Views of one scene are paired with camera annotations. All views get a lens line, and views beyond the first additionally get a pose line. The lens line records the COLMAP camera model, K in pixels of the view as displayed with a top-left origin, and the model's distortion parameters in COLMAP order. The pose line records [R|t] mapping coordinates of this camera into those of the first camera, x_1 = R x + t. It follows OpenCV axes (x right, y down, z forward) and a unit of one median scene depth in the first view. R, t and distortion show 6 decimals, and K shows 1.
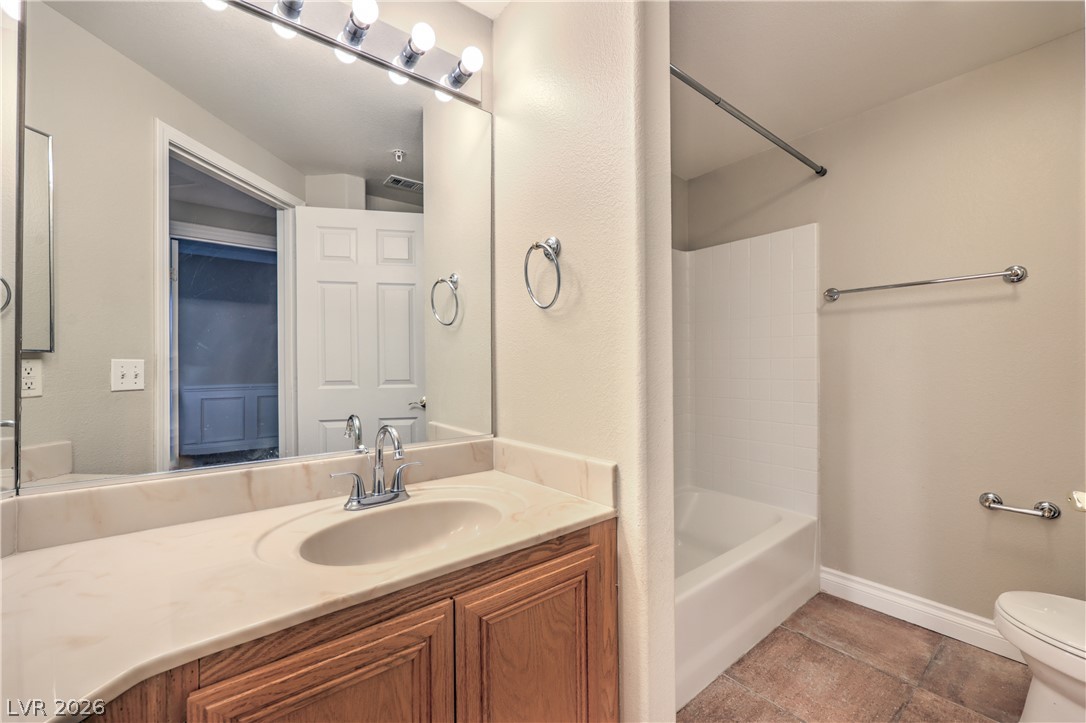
lens RADIAL K [[440.9, 0, 535.1], [0, 440.9, 365.1], [0, 0, 1]] dist [0.000826, 0.000538]
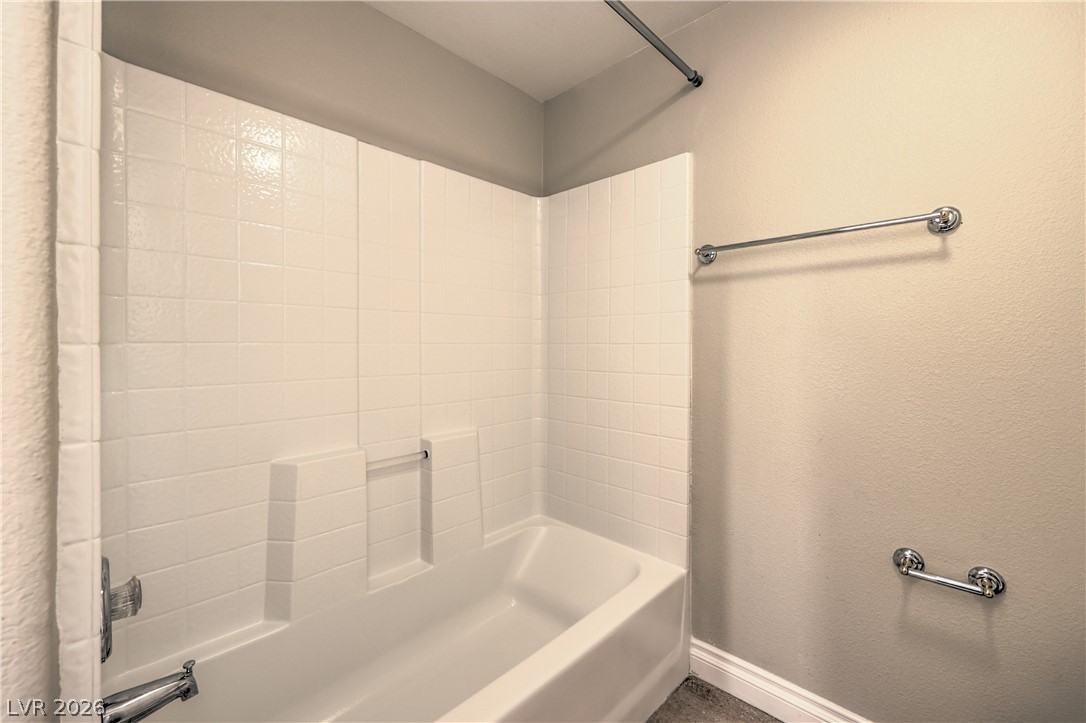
lens RADIAL K [[440.9, 0, 546.7], [0, 440.9, 350.4], [0, 0, 1]] dist [0.000826, 0.000538]
pose [[0.990025, 0.005665, 0.140781, 0.320738], [-0.006266, 0.999973, 0.003824, -0.006958], [-0.140756, -0.004668, 0.990033, 0.339222]]
